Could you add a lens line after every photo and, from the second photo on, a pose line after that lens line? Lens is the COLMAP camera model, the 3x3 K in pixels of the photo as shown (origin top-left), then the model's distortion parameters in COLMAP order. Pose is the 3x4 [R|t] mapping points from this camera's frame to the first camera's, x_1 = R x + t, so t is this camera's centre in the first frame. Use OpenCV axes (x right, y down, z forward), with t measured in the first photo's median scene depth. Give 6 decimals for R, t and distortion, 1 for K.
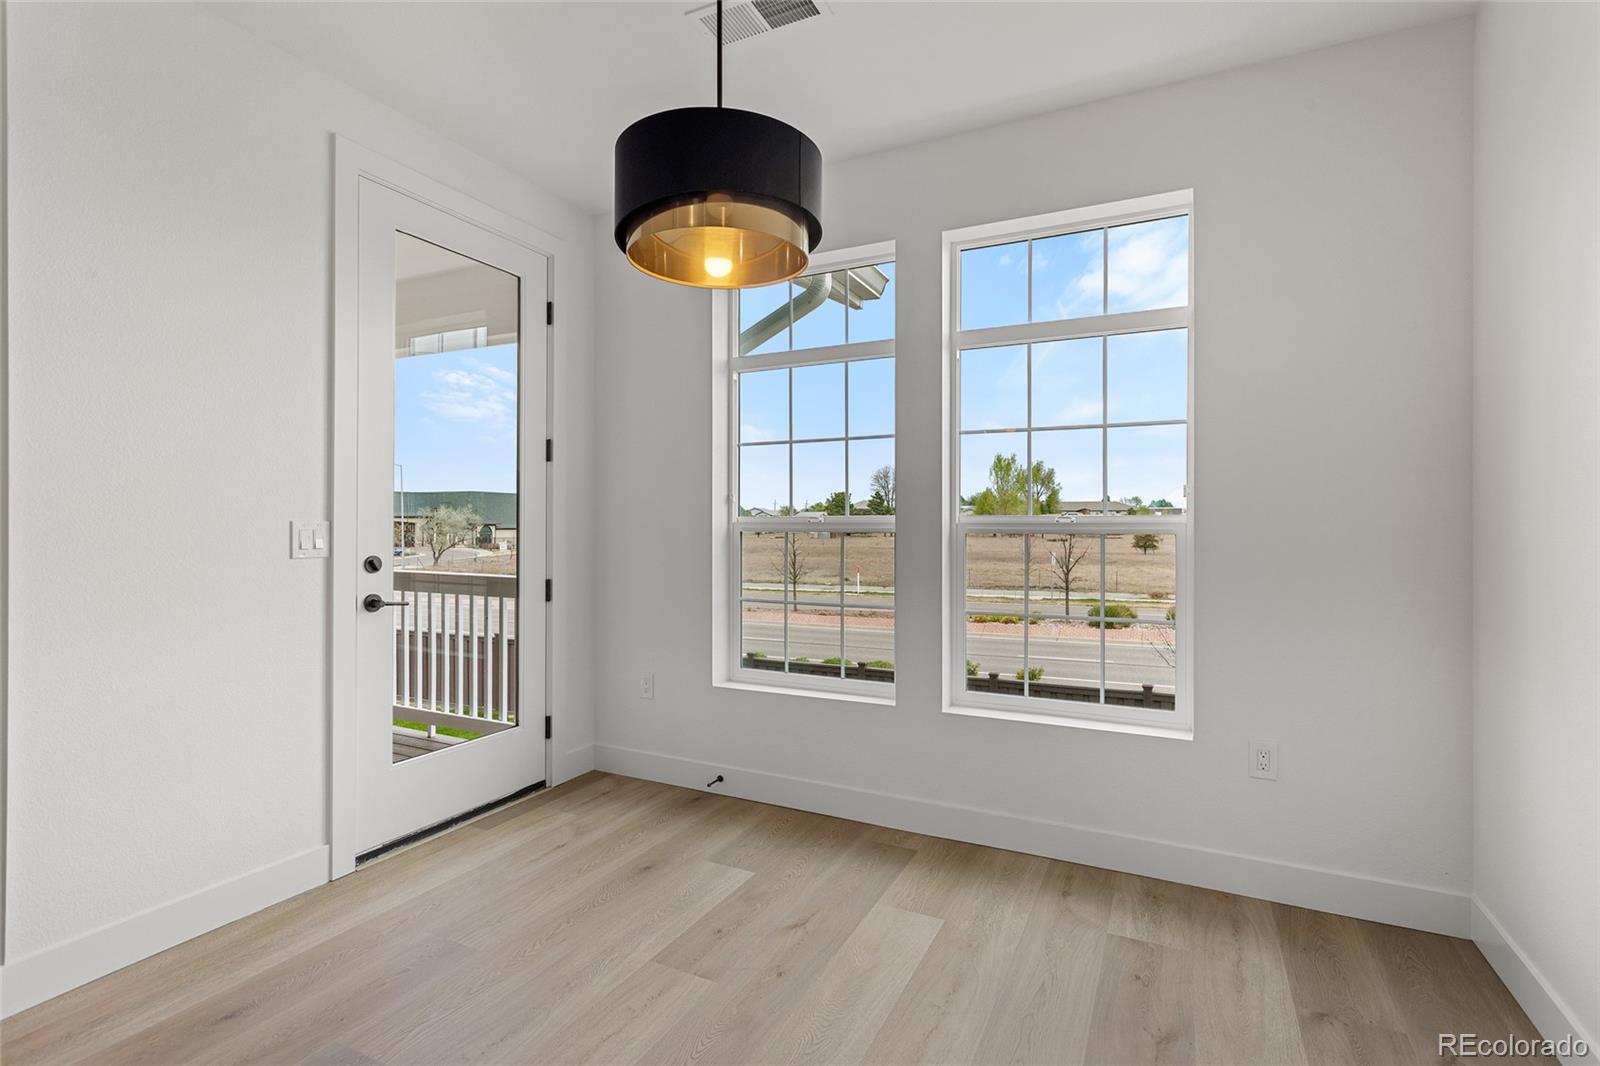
lens RADIAL K [[758.8, 0, 799.2], [0, 758.8, 524.5], [0, 0, 1]] dist [0.002682, 0.001117]
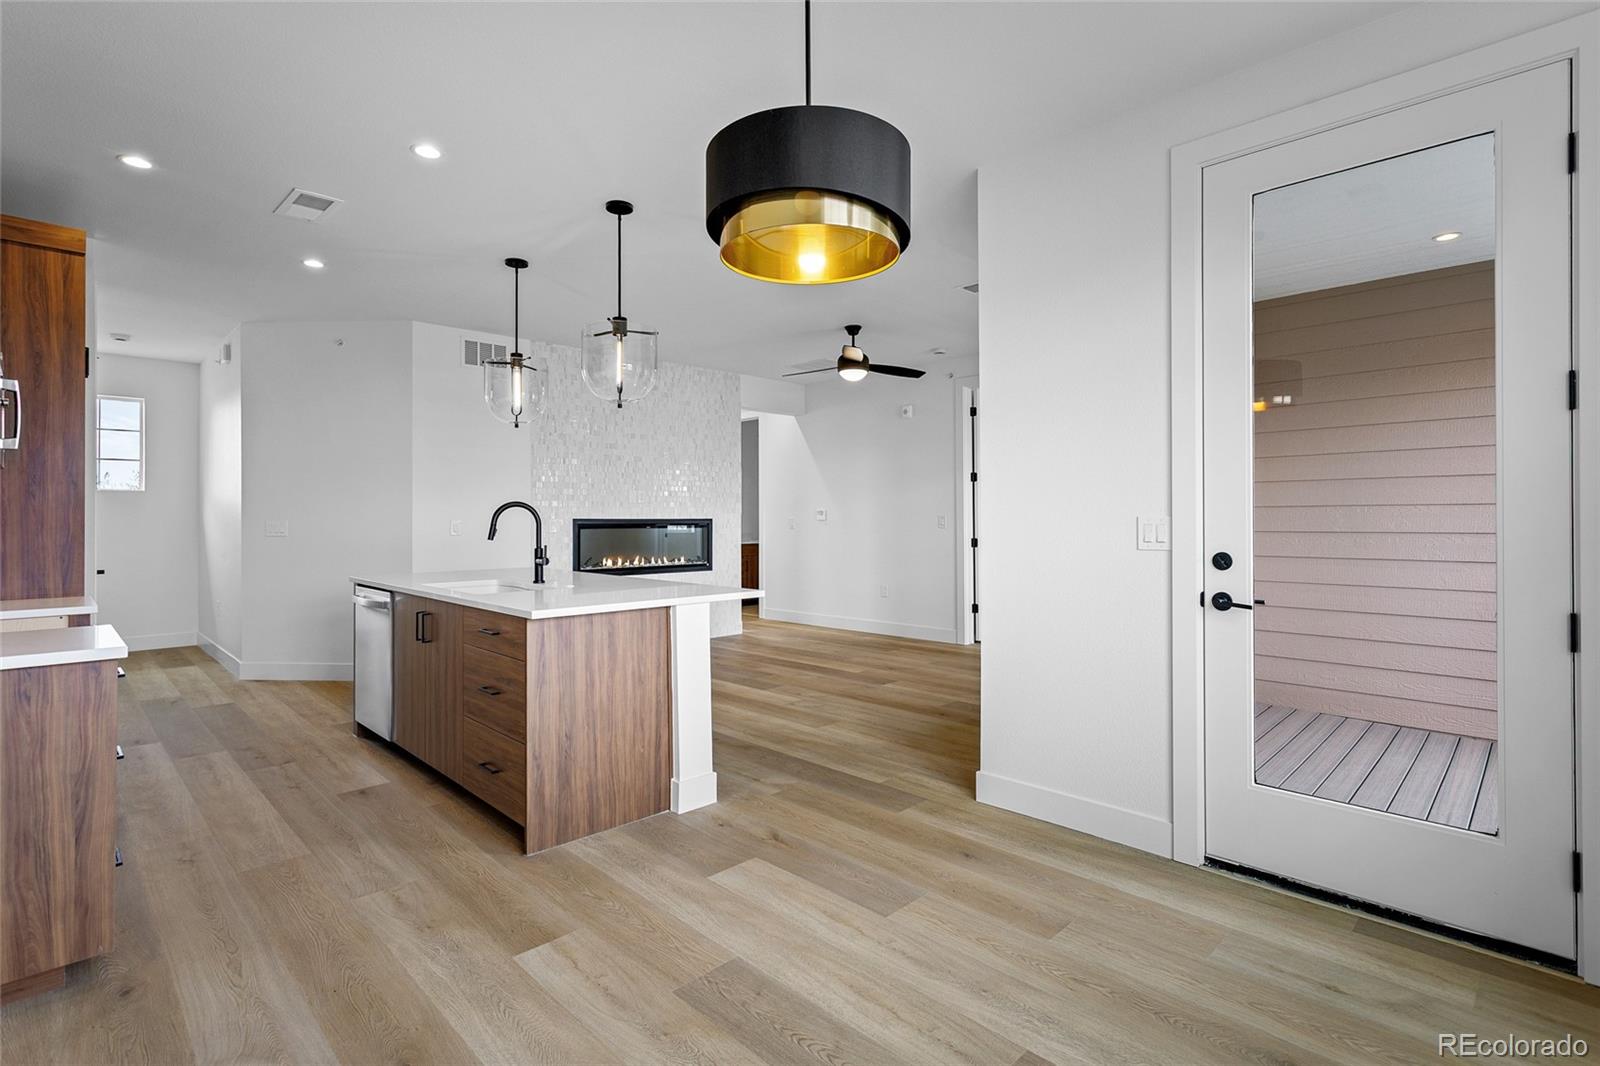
lens RADIAL K [[765.8, 0, 799.0], [0, 765.8, 515.5], [0, 0, 1]] dist [0.004261, 0.000793]
pose [[-0.315033, -0.005392, -0.949066, 0.495800], [0.001340, 0.999980, -0.006126, 0.000798], [0.949080, -0.003202, -0.315019, 0.760132]]
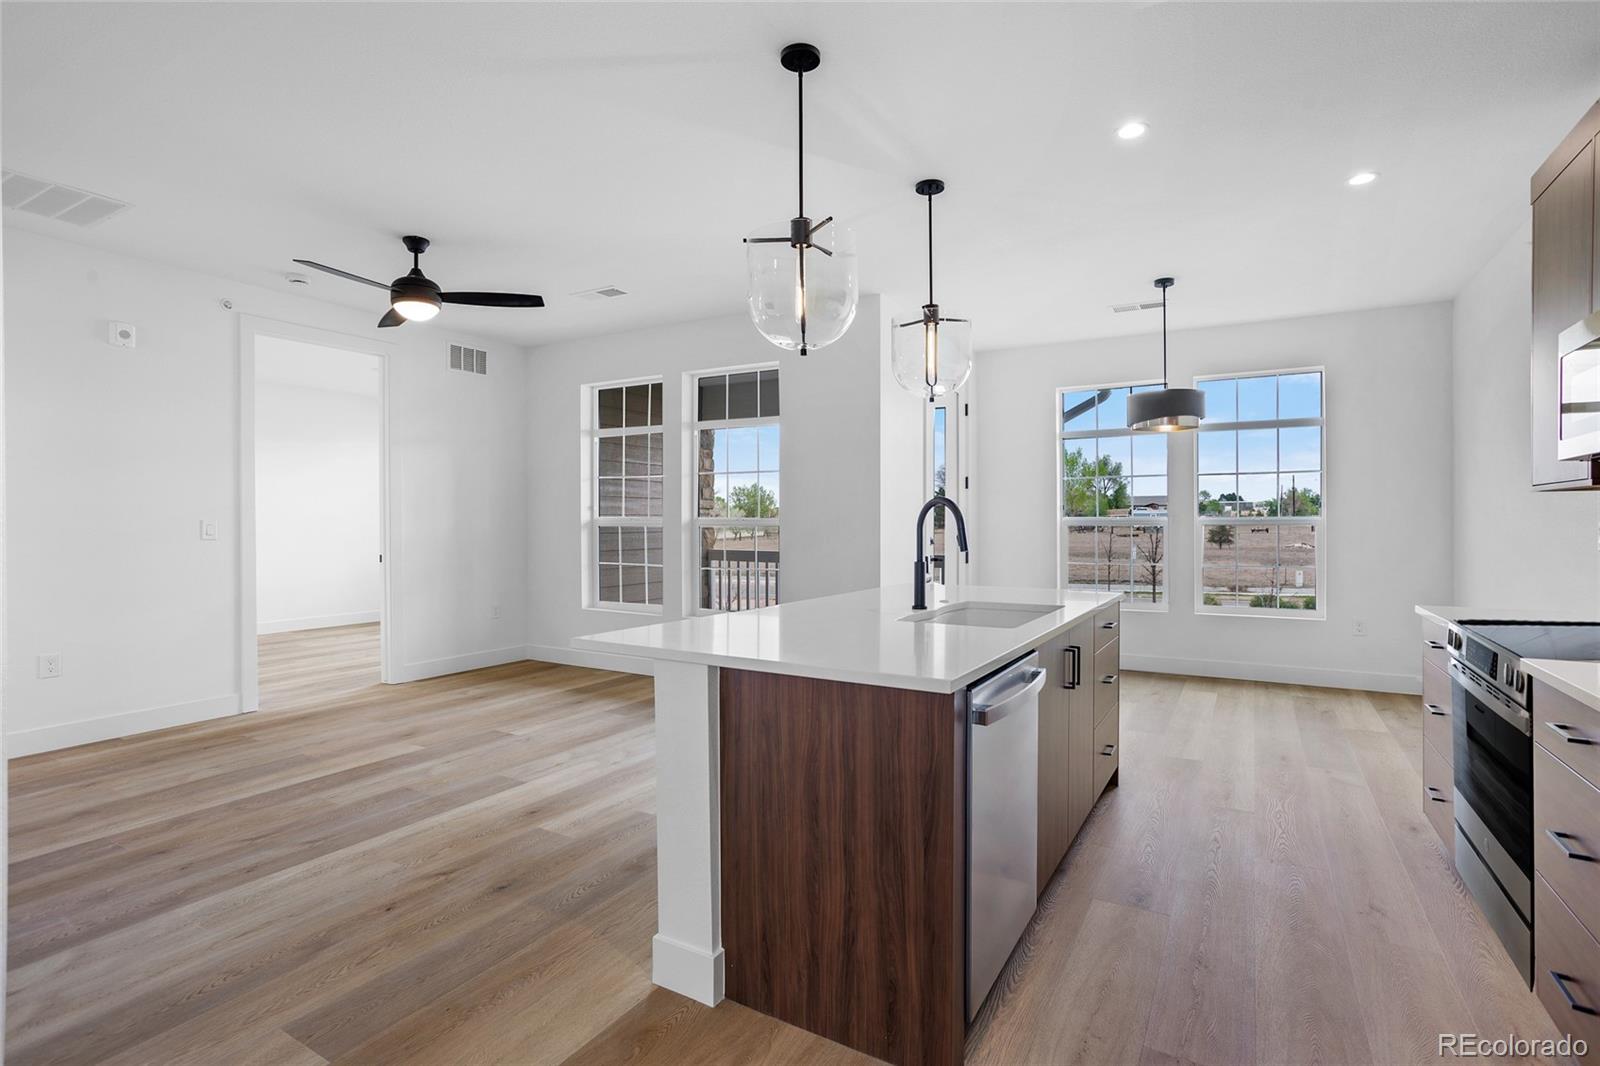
lens RADIAL K [[776.9, 0, 799.6], [0, 776.9, 522.7], [0, 0, 1]] dist [-0.055710, 0.036501]
pose [[0.997697, -0.005243, -0.067628, -0.741661], [0.005372, 0.999984, 0.001733, -0.004001], [0.067618, -0.002092, 0.997709, -1.135014]]
